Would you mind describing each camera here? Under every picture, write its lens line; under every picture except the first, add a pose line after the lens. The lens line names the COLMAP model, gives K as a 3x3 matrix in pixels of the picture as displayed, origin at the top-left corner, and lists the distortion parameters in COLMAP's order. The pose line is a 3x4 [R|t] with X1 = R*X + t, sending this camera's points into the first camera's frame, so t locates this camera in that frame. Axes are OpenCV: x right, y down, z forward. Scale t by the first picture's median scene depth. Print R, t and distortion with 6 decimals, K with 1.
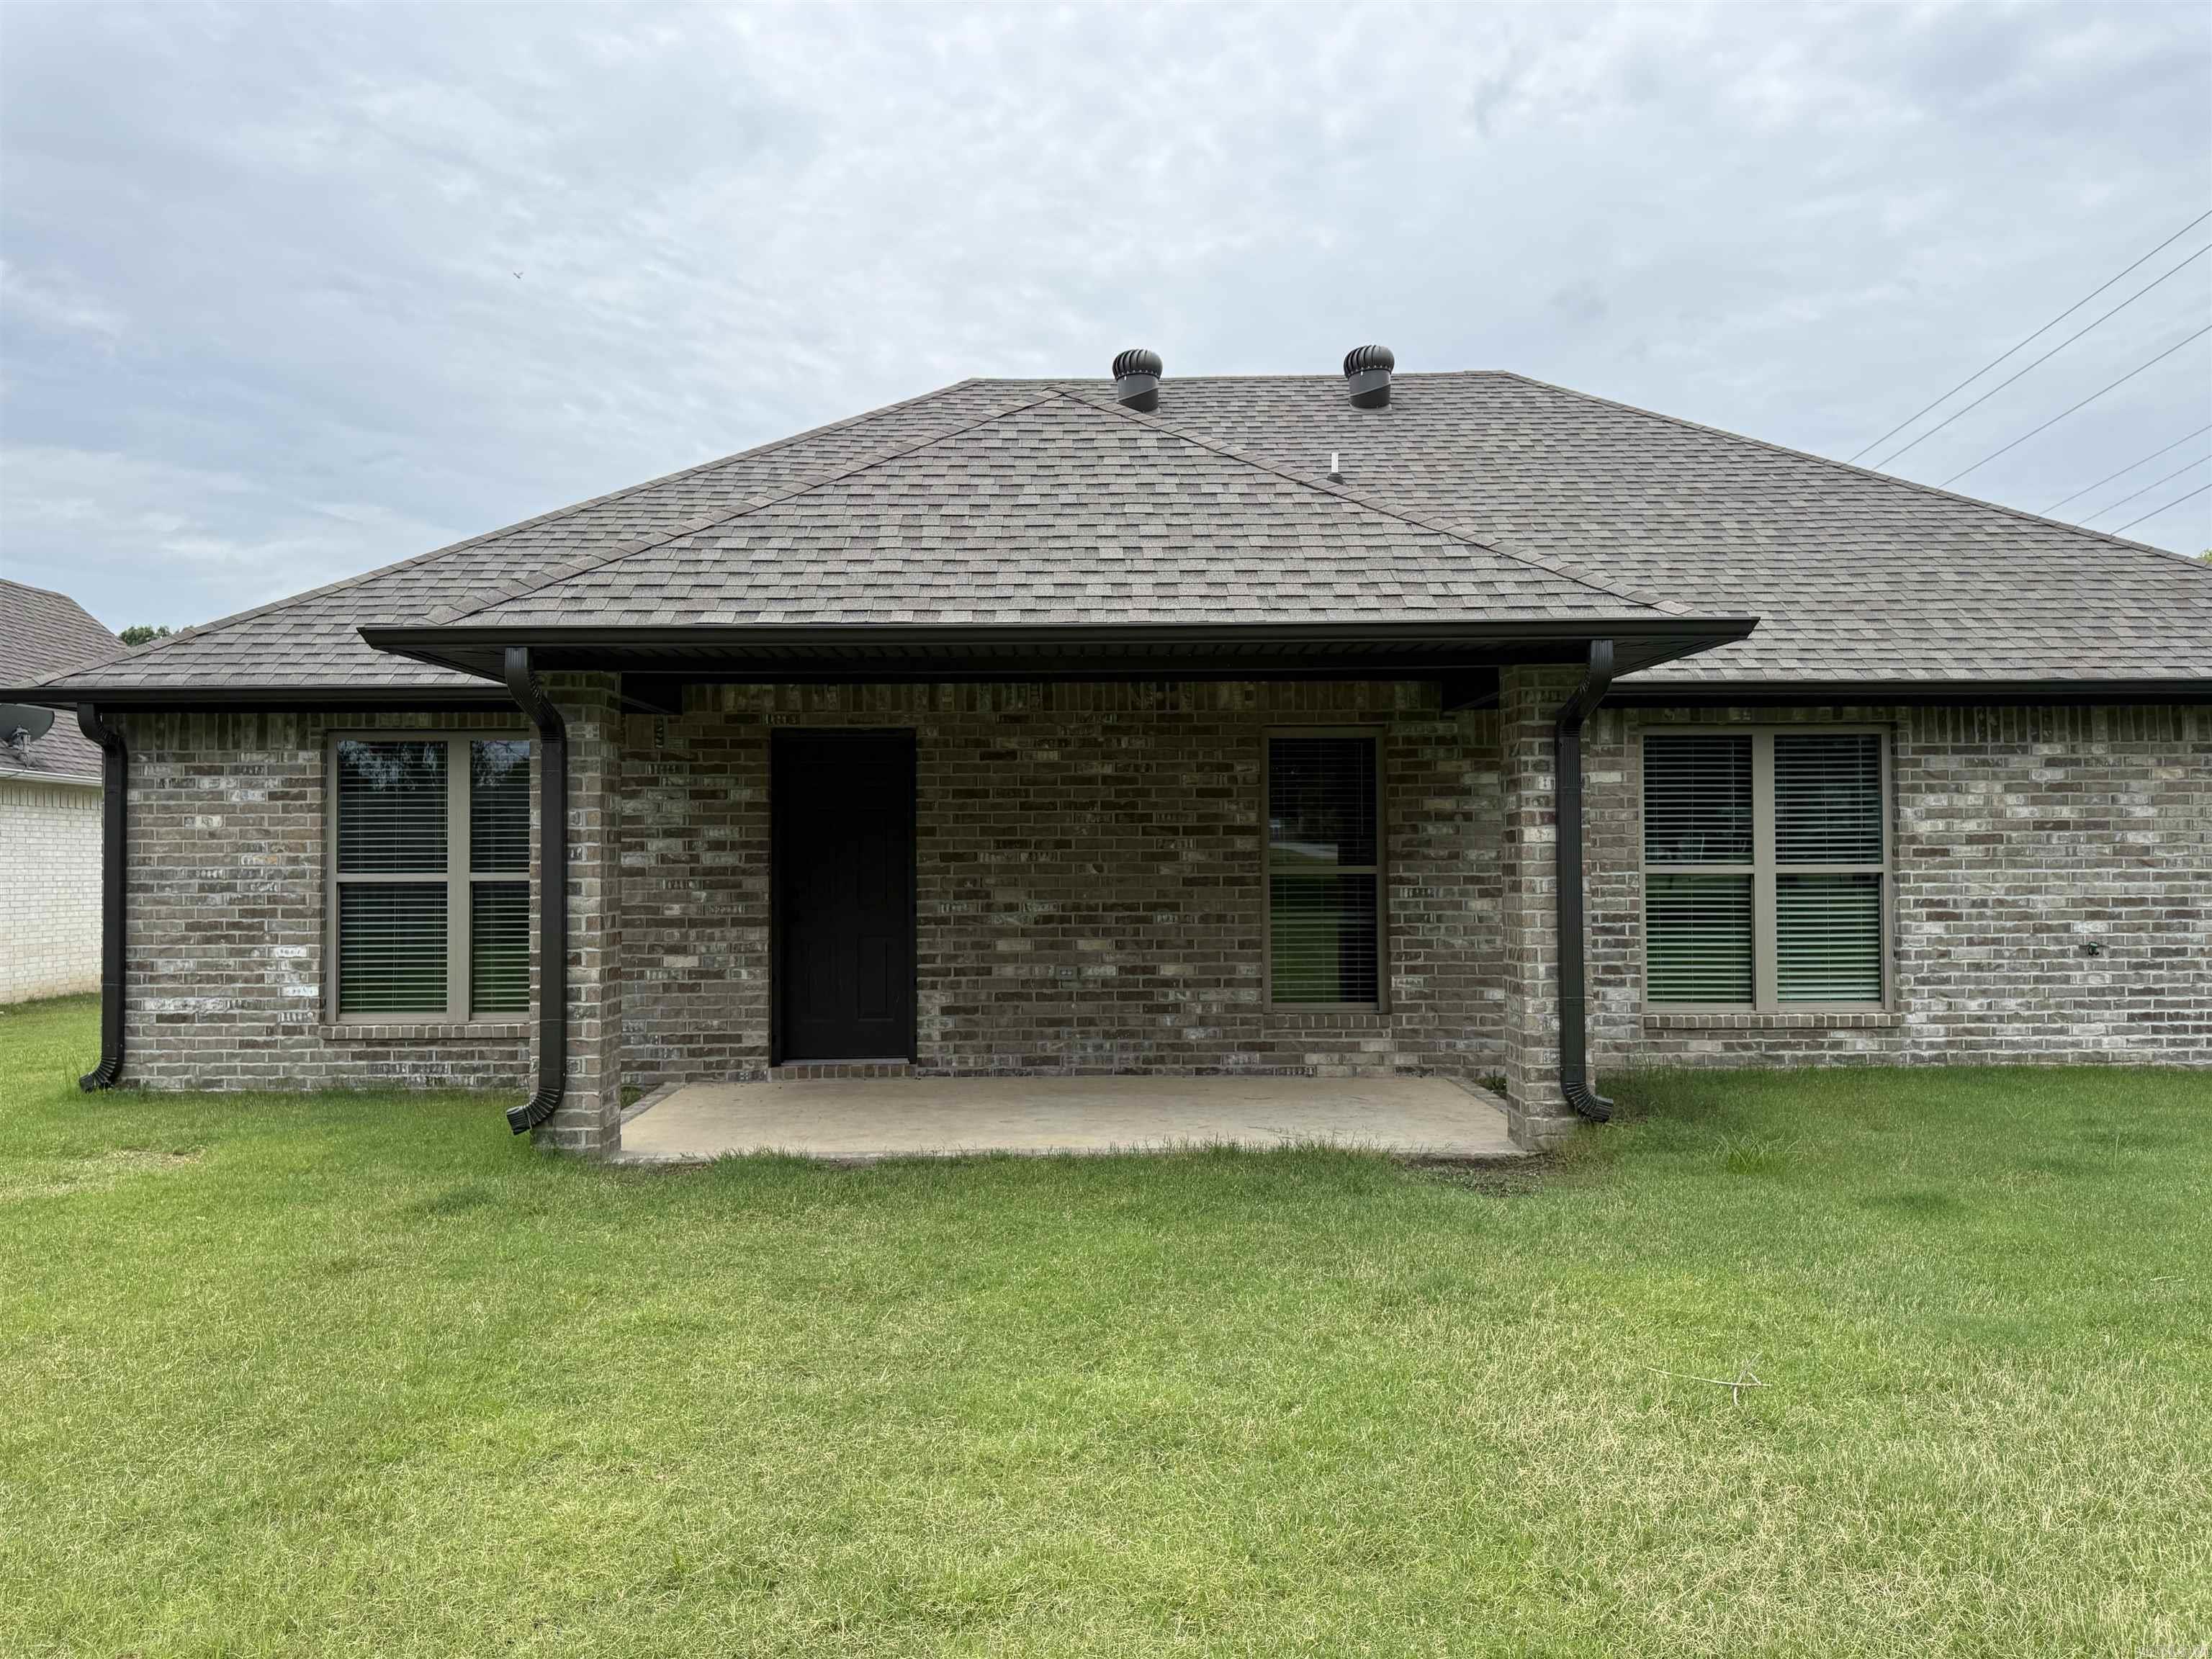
lens RADIAL K [[1557.0, 0, 1116.3], [0, 1557.0, 826.2], [0, 0, 1]] dist [0.063787, -0.080153]
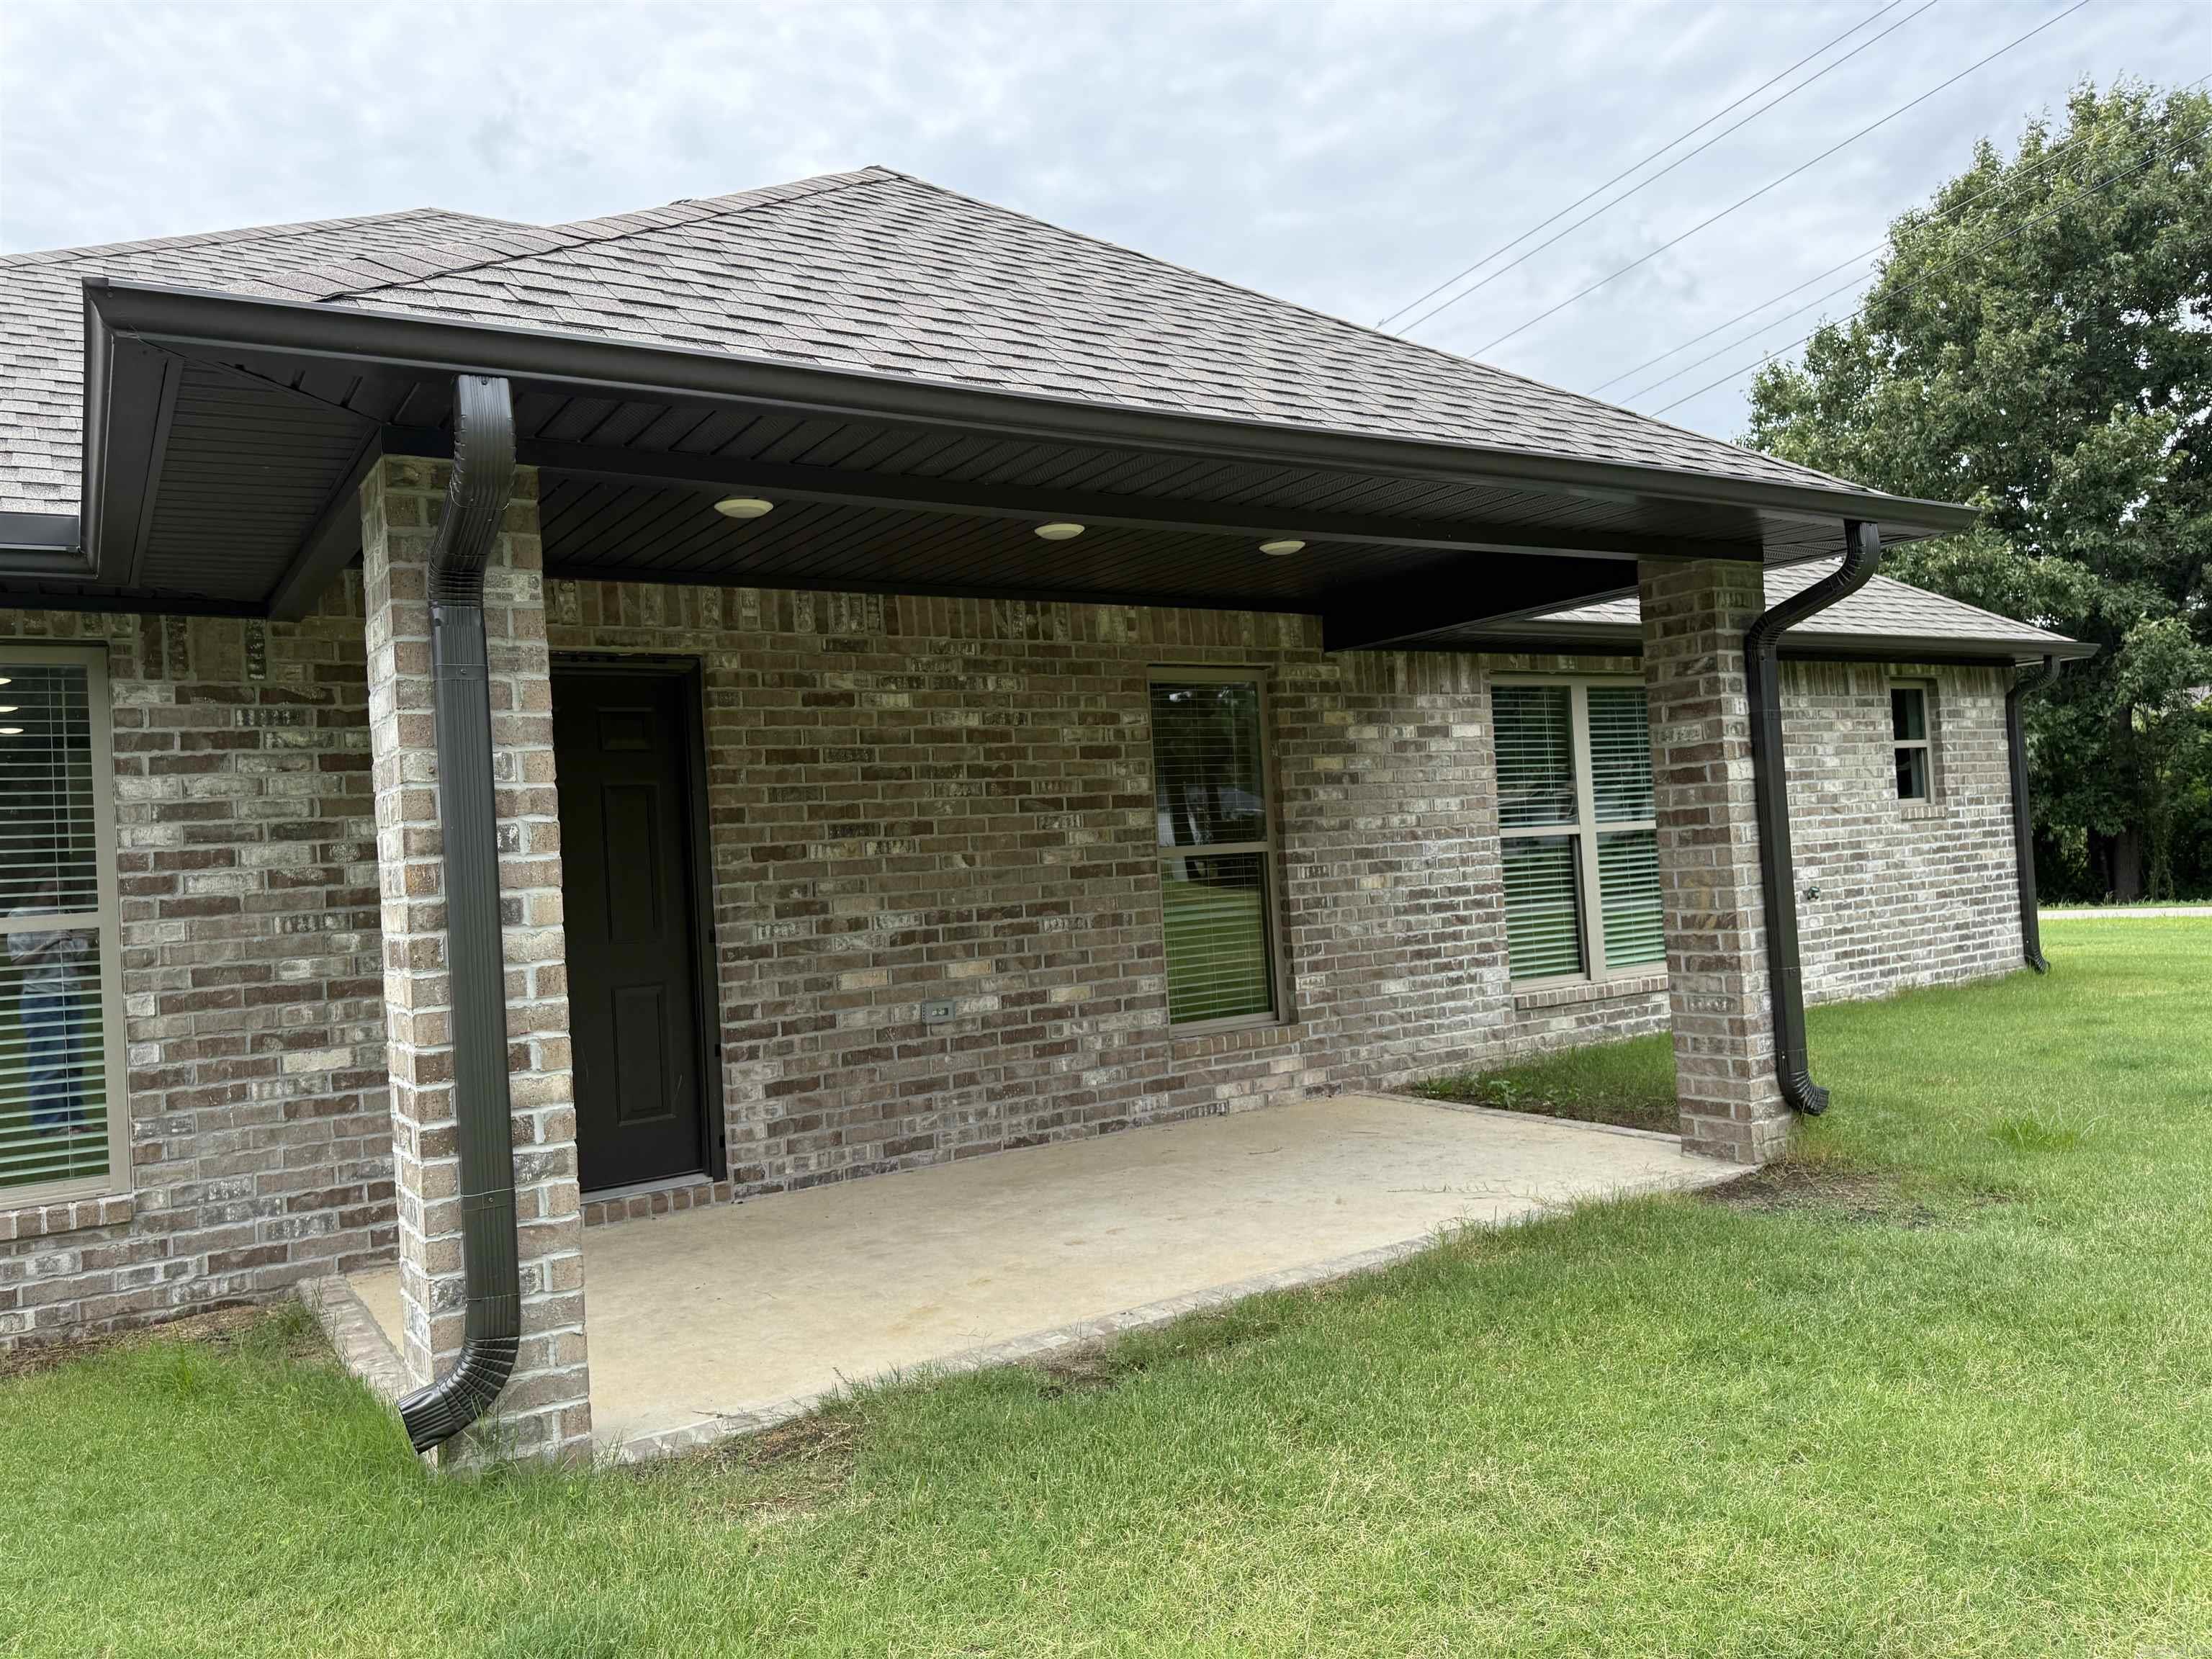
lens RADIAL K [[1557.0, 0, 1123.1], [0, 1557.0, 814.6], [0, 0, 1]] dist [0.063787, -0.080153]
pose [[0.848252, -0.031762, 0.528639, -0.324906], [0.044590, 0.998939, -0.011530, 0.017727], [-0.527712, 0.033353, 0.848768, 0.362523]]
